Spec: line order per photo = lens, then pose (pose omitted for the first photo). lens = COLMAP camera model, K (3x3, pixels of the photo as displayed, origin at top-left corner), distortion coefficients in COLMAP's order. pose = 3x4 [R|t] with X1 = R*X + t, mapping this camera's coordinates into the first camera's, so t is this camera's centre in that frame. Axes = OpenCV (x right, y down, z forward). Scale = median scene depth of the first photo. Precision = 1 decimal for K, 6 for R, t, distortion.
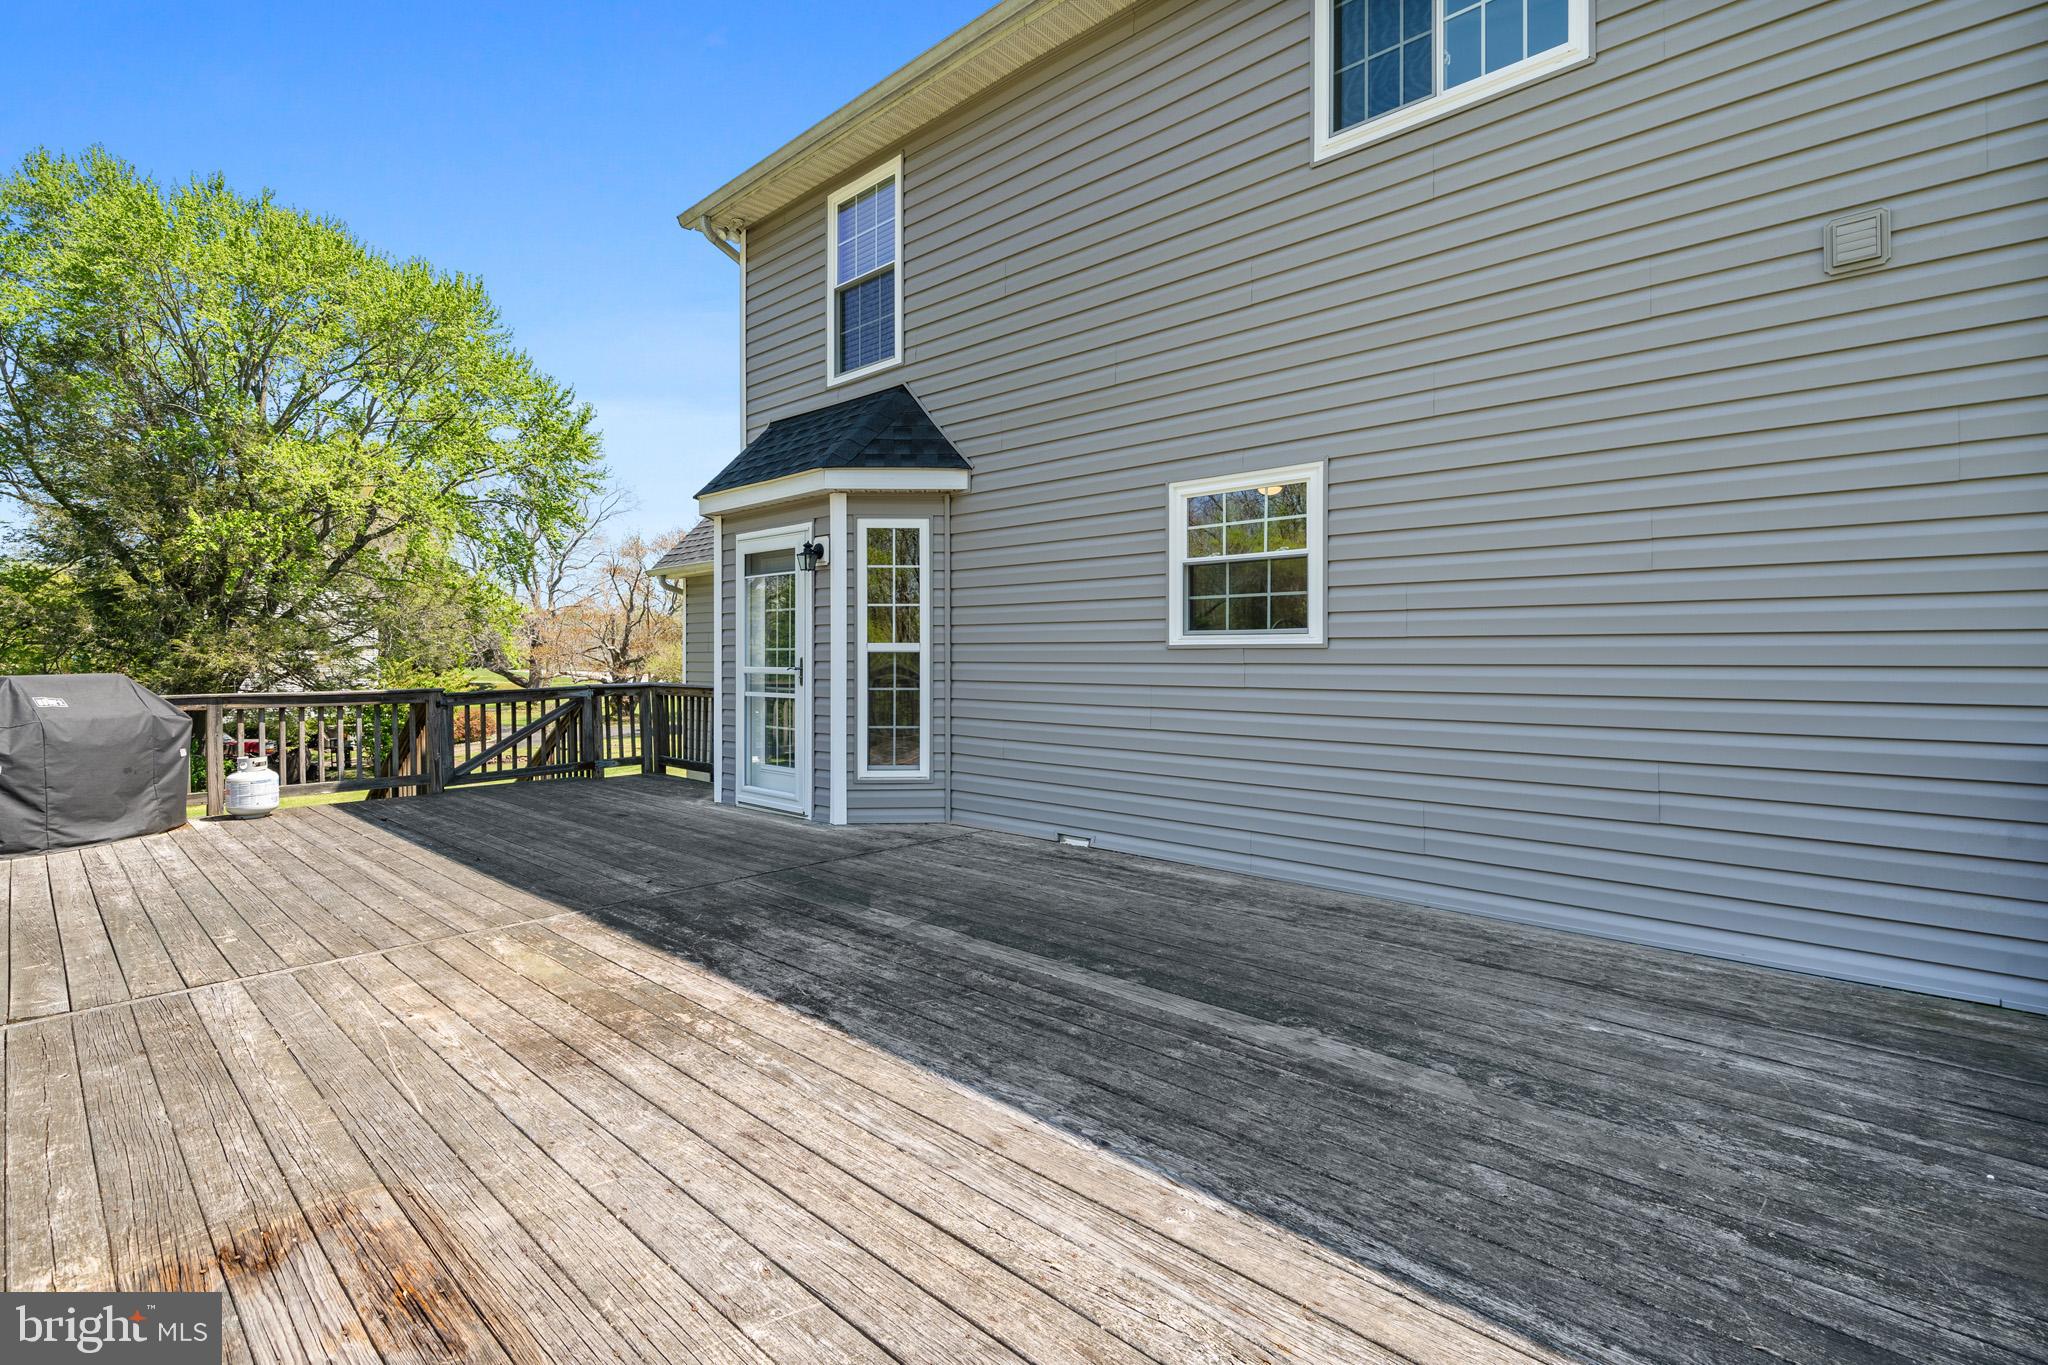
lens RADIAL K [[921.3, 0, 1028.4], [0, 921.3, 672.5], [0, 0, 1]] dist [-0.003408, -0.000010]
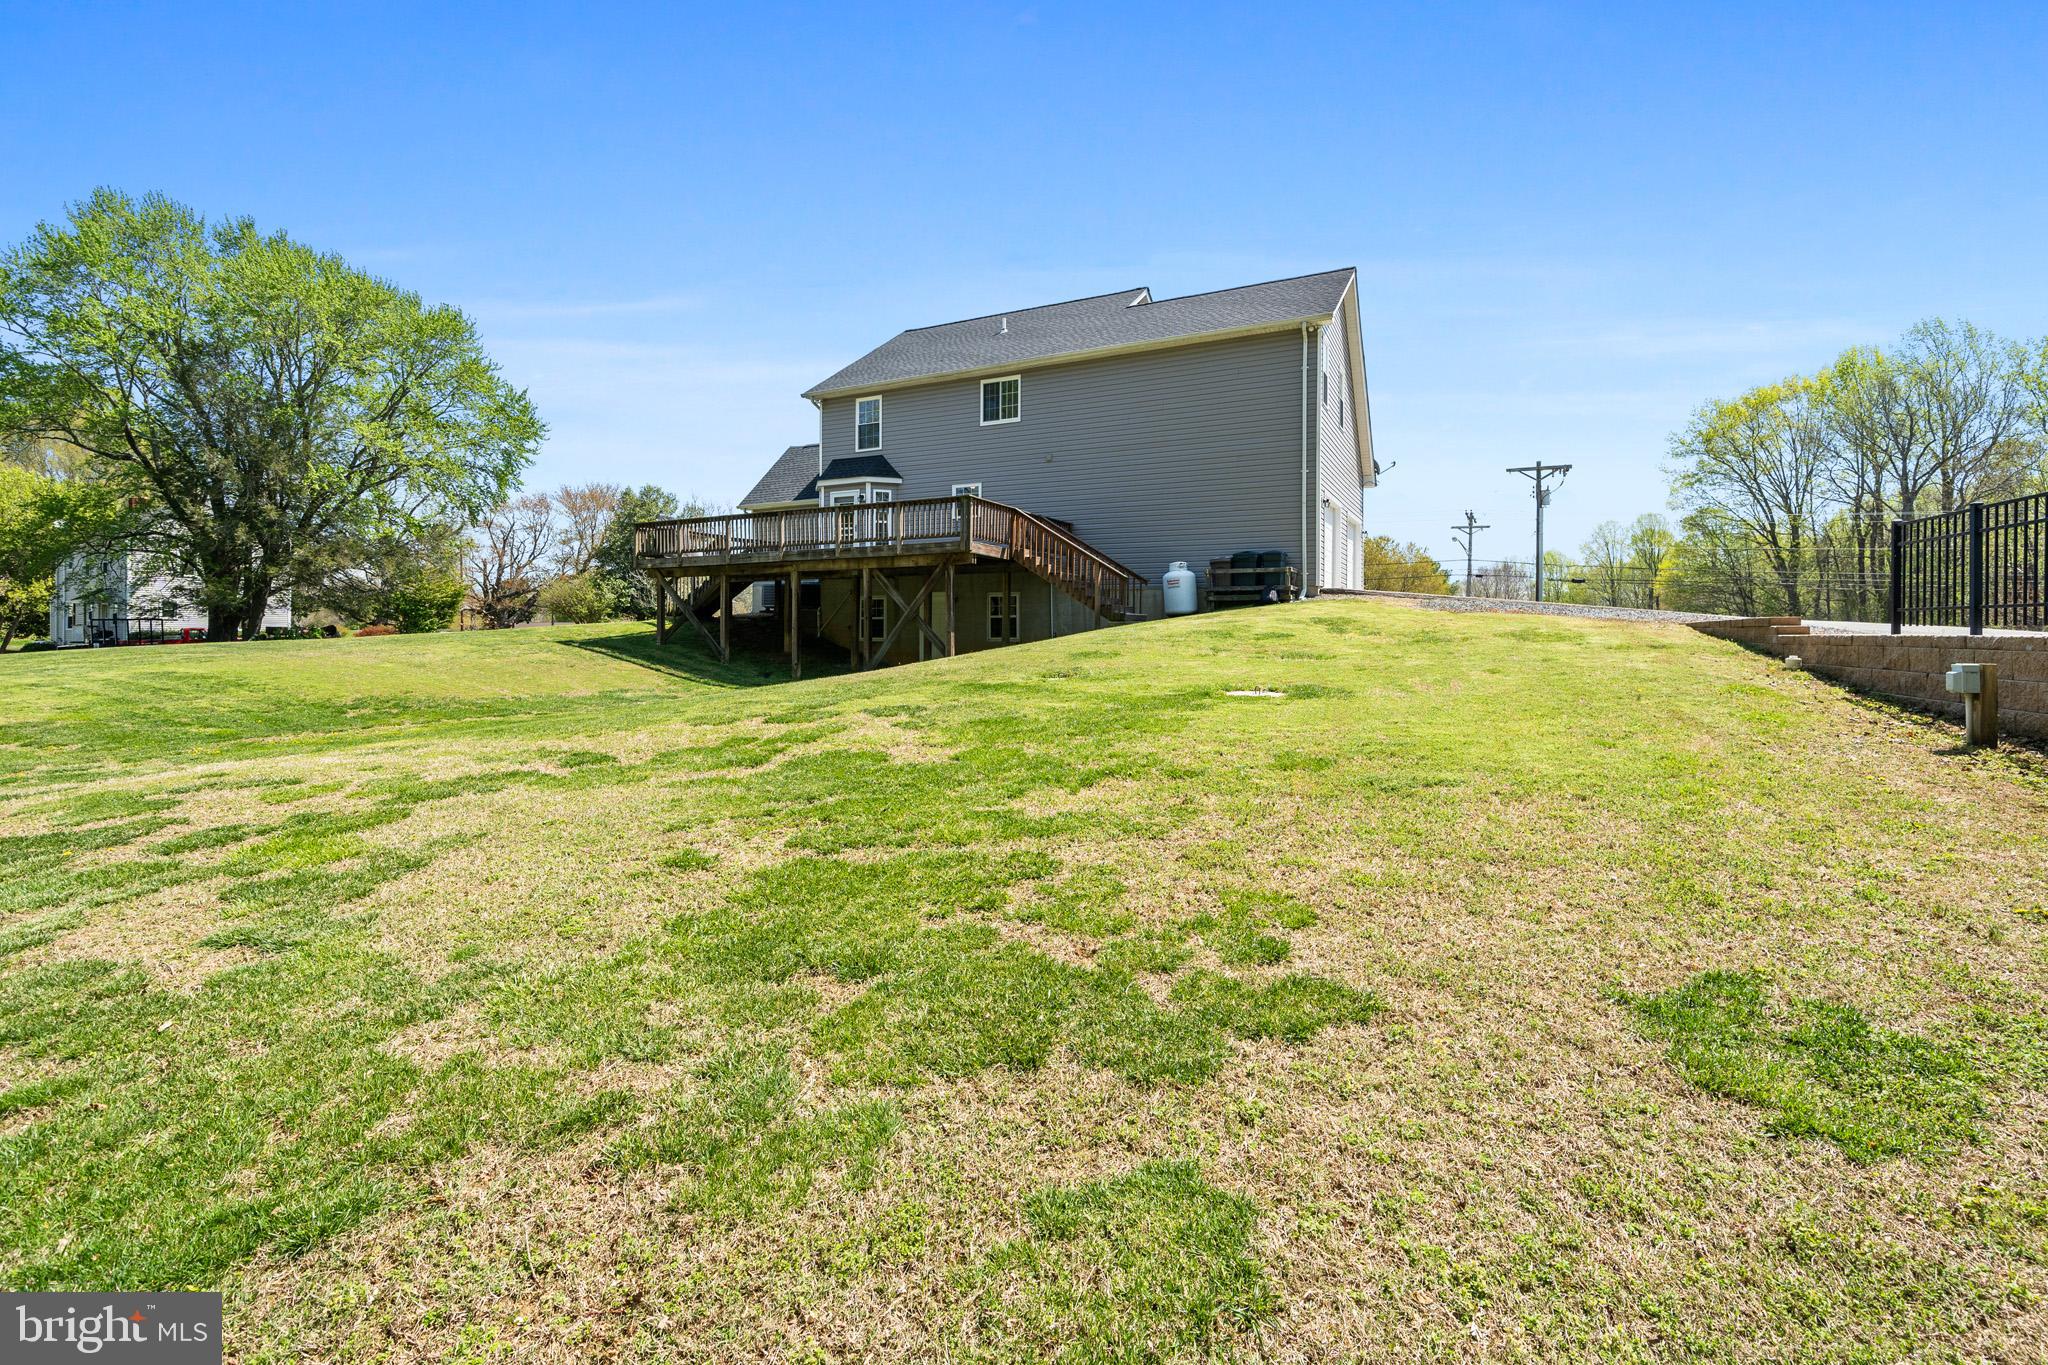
lens RADIAL K [[921.3, 0, 1001.8], [0, 921.3, 641.7], [0, 0, 1]] dist [-0.003408, -0.000010]
pose [[0.971093, 0.005820, 0.238629, -0.553266], [-0.002623, 0.999903, -0.013715, 0.507851], [-0.238686, 0.012693, 0.971014, -2.785222]]
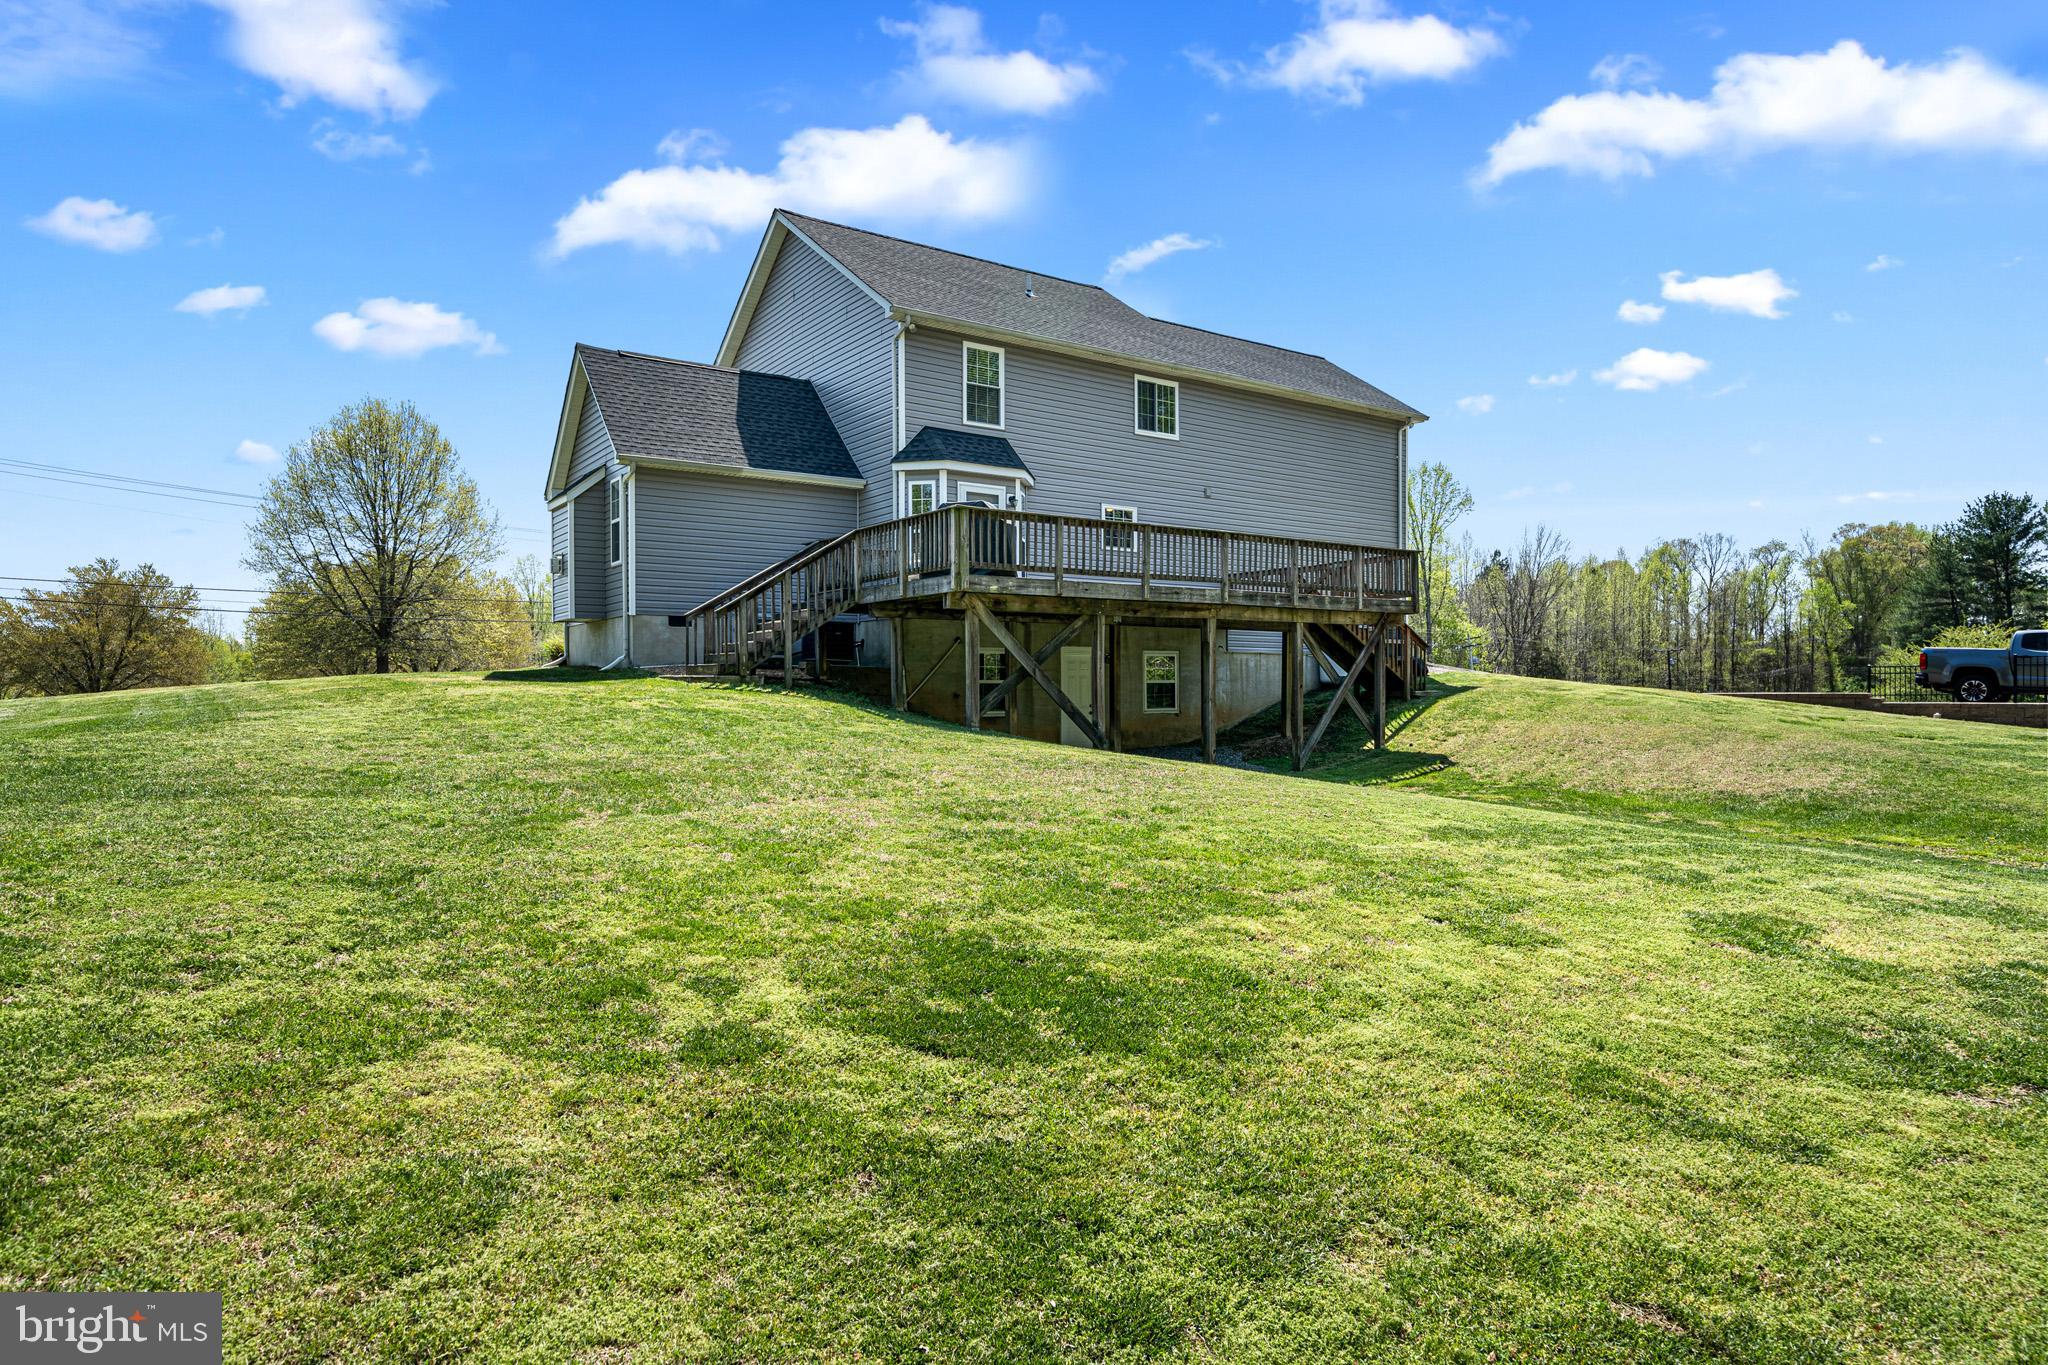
lens RADIAL K [[1198.6, 0, 1016.4], [0, 1198.6, 699.7], [0, 0, 1]] dist [0.000591, -0.001451]
pose [[0.225430, -0.005852, 0.974242, -3.338295], [0.019683, 0.999805, 0.001451, 0.405491], [-0.974060, 0.018849, 0.225501, 0.225453]]
